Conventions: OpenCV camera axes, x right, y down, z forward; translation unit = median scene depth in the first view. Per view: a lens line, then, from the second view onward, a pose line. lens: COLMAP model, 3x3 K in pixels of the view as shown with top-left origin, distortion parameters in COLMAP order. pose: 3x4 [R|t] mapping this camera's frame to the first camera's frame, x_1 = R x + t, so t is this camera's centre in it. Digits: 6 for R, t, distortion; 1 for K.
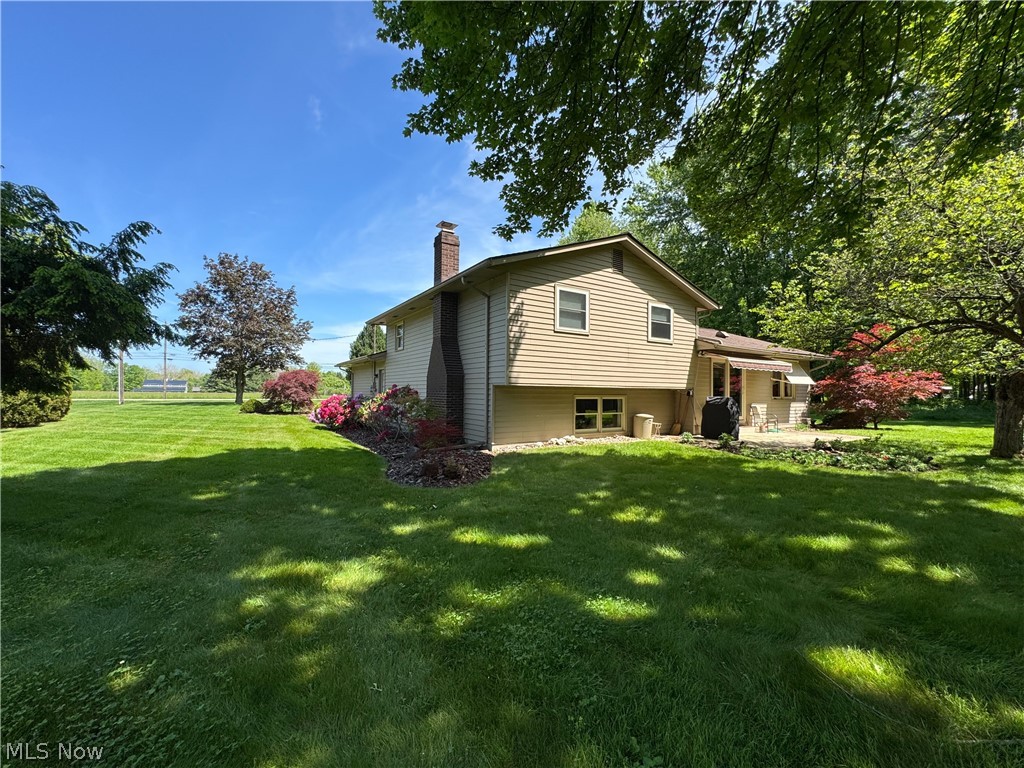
lens RADIAL K [[413.4, 0, 509.7], [0, 413.4, 383.4], [0, 0, 1]] dist [-0.001889, -0.000142]
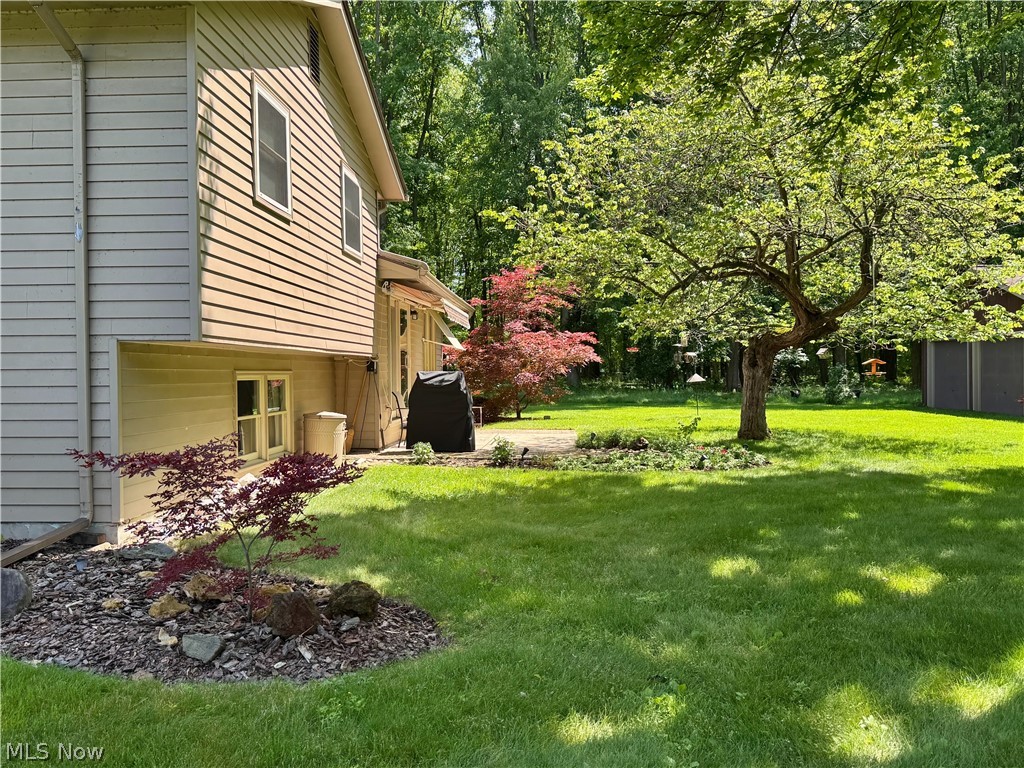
lens RADIAL K [[883.0, 0, 510.9], [0, 883.0, 385.1], [0, 0, 1]] dist [0.011063, -0.004919]
pose [[0.595380, -0.027180, 0.802984, -0.404394], [-0.002059, 0.999373, 0.035354, 0.013123], [-0.803442, -0.022703, 0.594950, 0.327967]]
